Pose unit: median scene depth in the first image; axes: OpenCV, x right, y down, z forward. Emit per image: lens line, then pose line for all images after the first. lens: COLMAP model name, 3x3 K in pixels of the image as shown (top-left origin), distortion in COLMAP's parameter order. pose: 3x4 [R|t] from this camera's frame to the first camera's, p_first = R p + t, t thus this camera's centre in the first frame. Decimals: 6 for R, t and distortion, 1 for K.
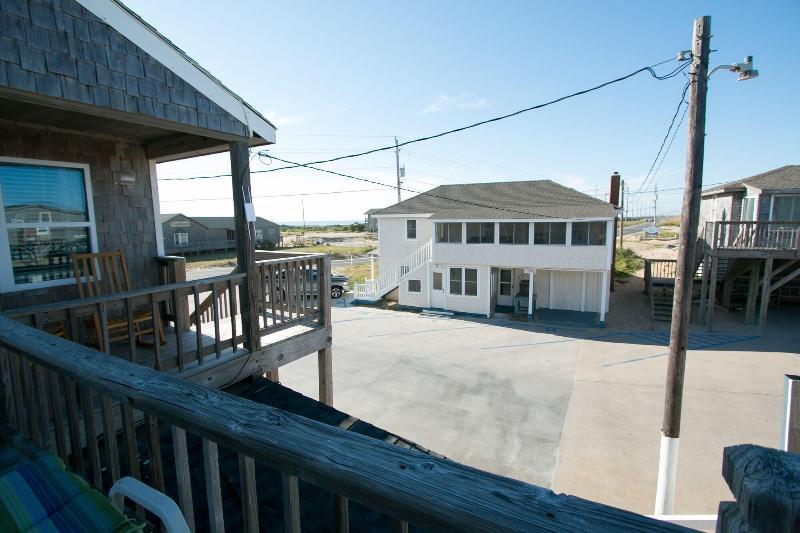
lens RADIAL K [[362.1, 0, 389.2], [0, 362.1, 267.1], [0, 0, 1]] dist [-0.023364, 0.004256]
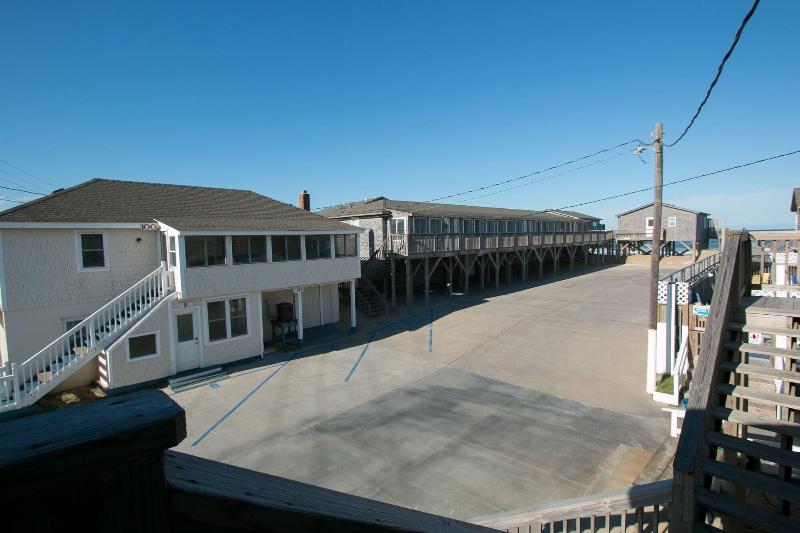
lens RADIAL K [[398.0, 0, 396.4], [0, 398.0, 265.3], [0, 0, 1]] dist [-0.021447, -0.000045]
pose [[0.282121, -0.058638, 0.957585, -0.454178], [0.145591, 0.989187, 0.017679, -0.030344], [-0.948267, 0.134428, 0.287608, 0.466294]]
